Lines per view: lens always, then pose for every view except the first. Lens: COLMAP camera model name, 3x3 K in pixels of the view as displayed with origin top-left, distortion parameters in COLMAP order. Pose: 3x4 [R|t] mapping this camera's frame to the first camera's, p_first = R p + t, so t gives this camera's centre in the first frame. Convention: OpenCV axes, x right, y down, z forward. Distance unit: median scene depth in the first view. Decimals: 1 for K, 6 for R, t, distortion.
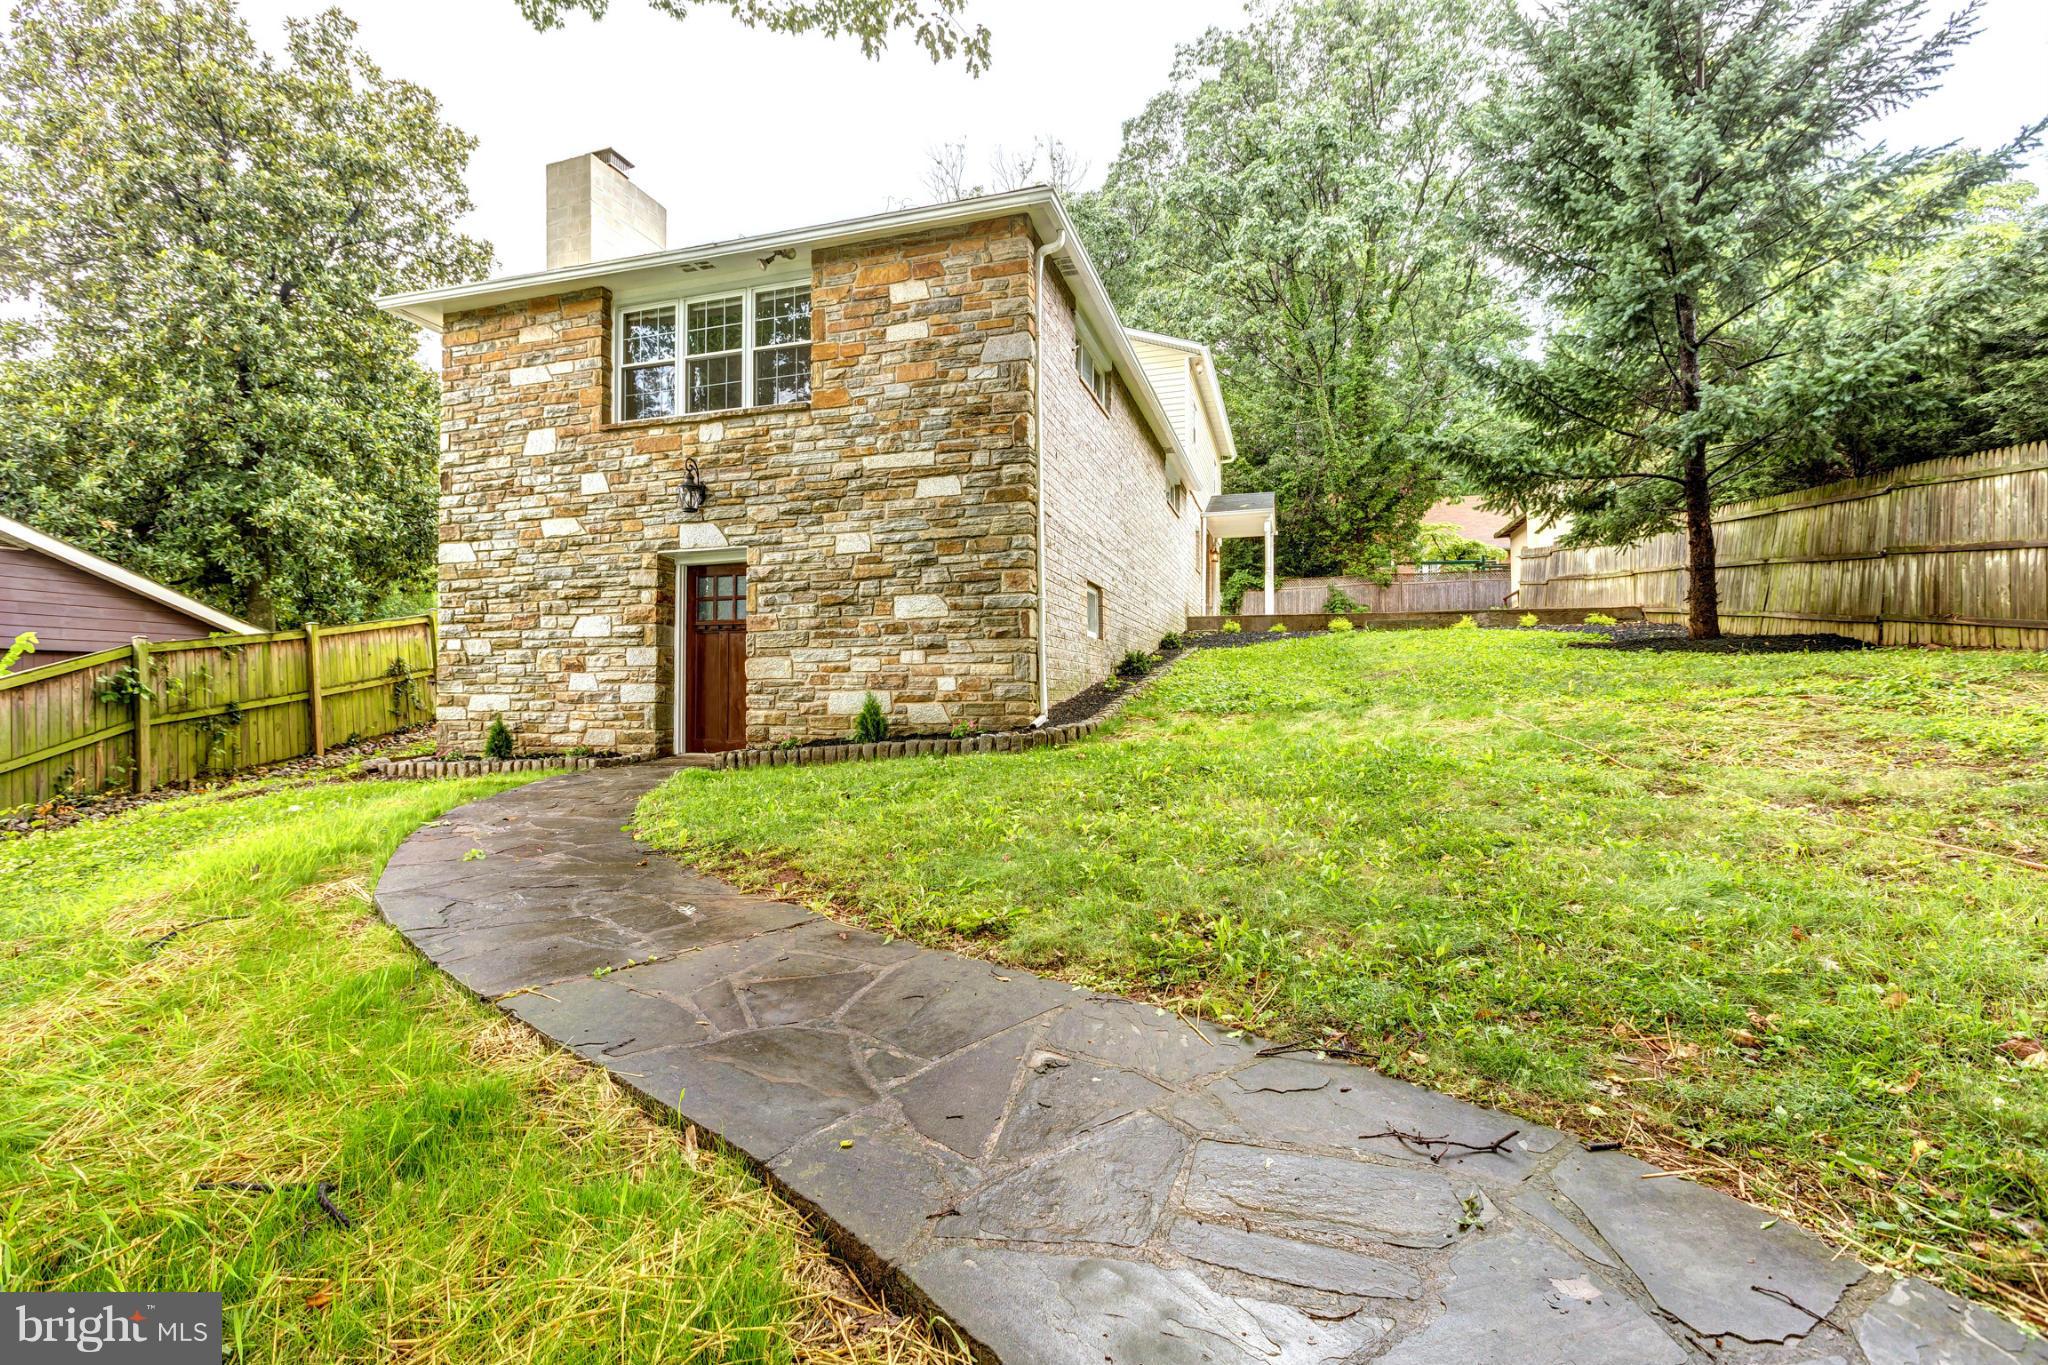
lens RADIAL K [[911.8, 0, 1025.4], [0, 911.8, 686.6], [0, 0, 1]] dist [0.003251, -0.000678]
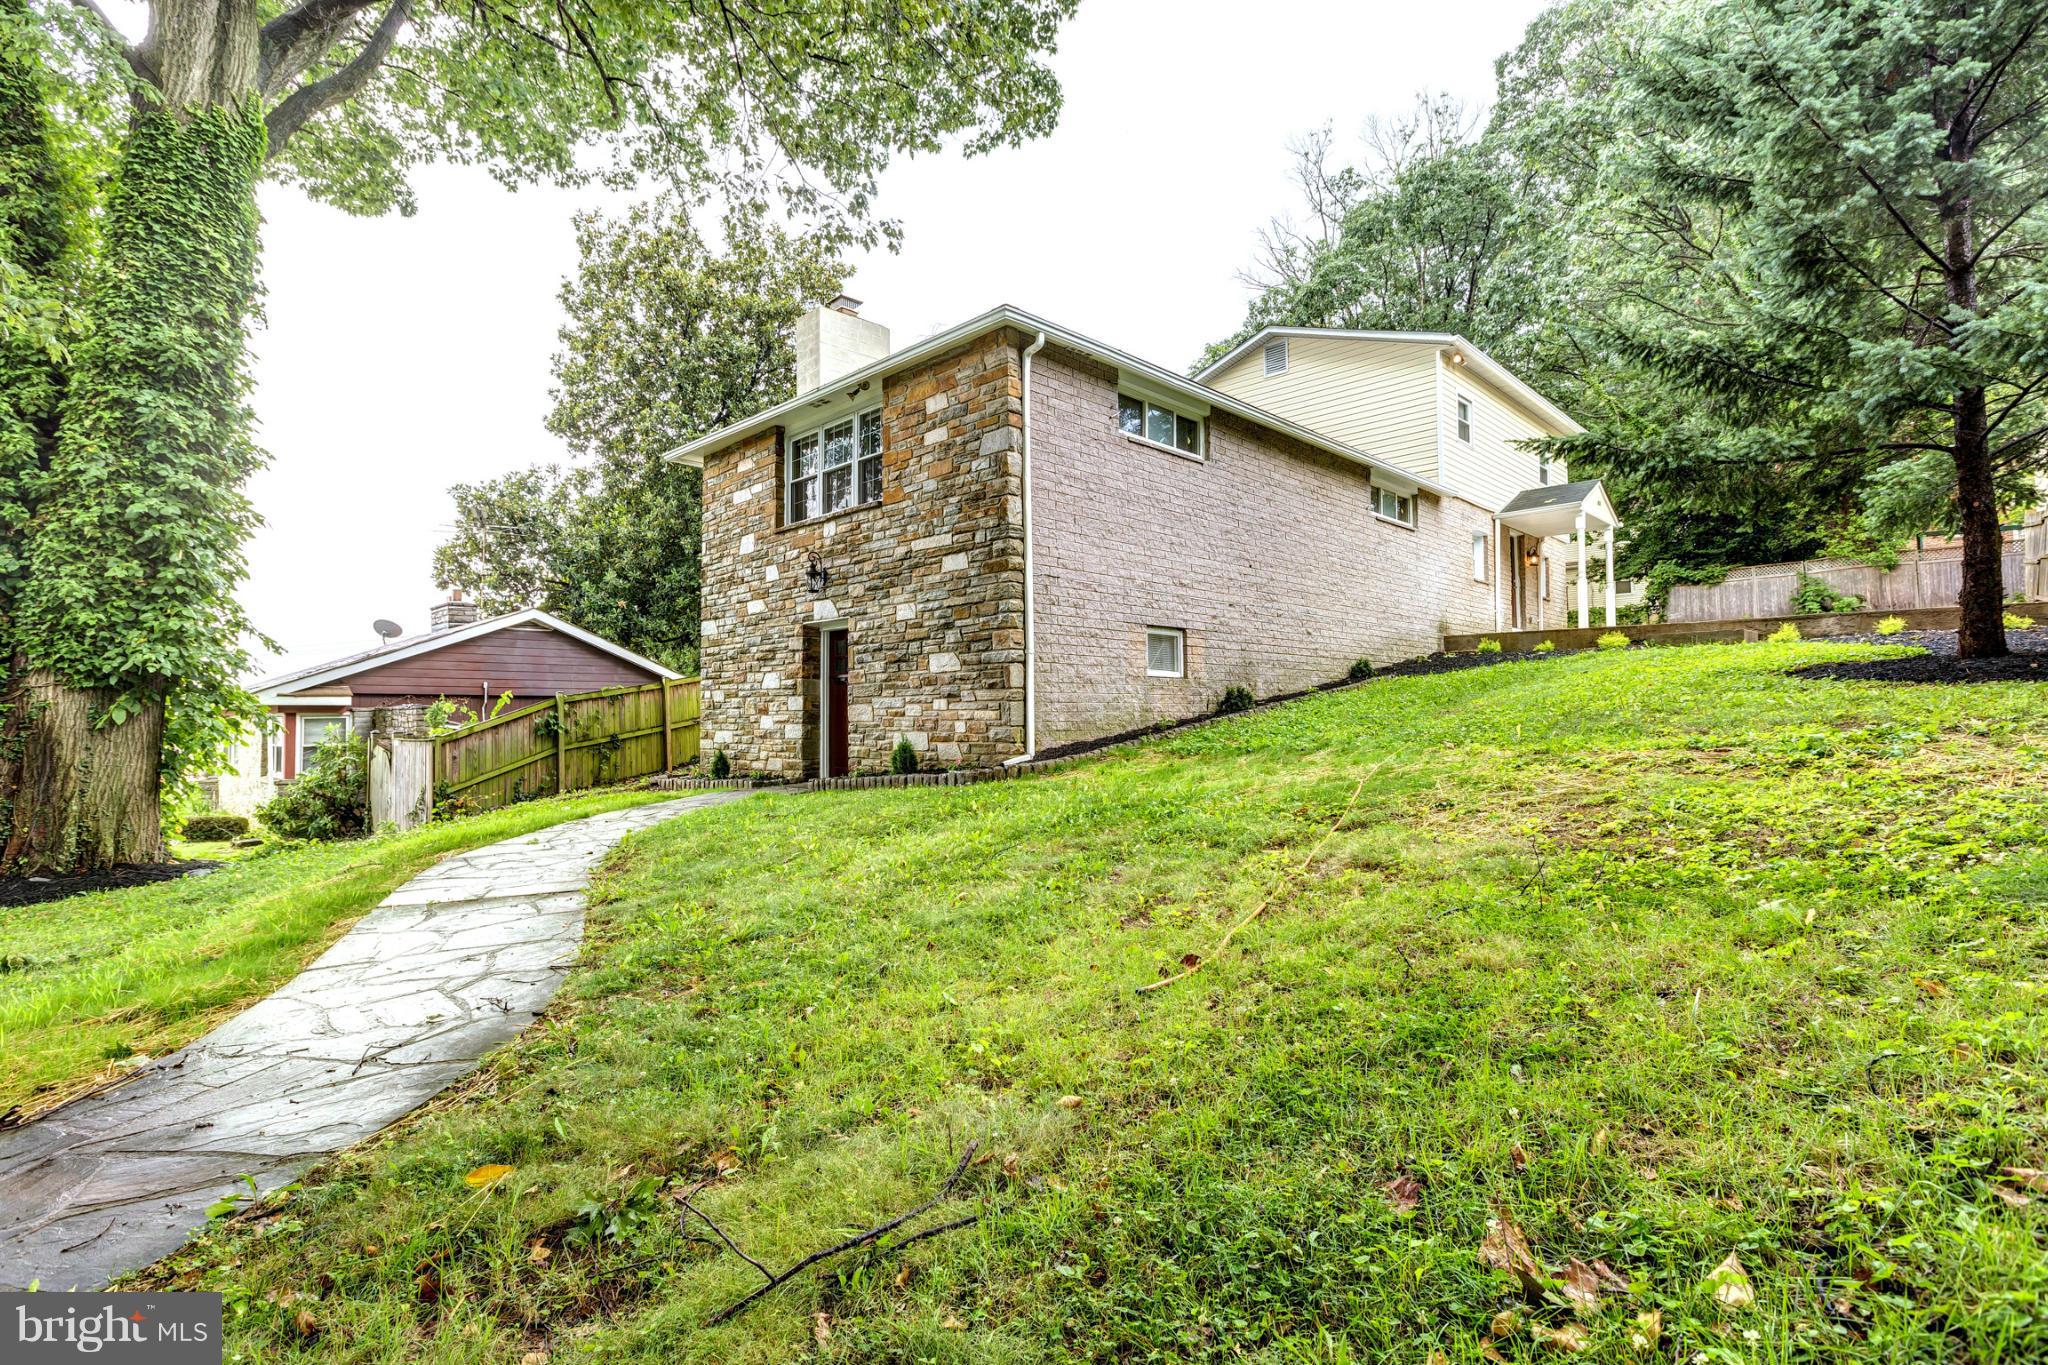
lens RADIAL K [[911.8, 0, 959.3], [0, 911.8, 691.4], [0, 0, 1]] dist [0.003251, -0.000678]
pose [[0.884146, -0.018240, -0.466854, 0.402387], [0.010659, 0.999765, -0.018875, -0.023104], [0.467089, 0.011712, 0.884133, -0.048346]]
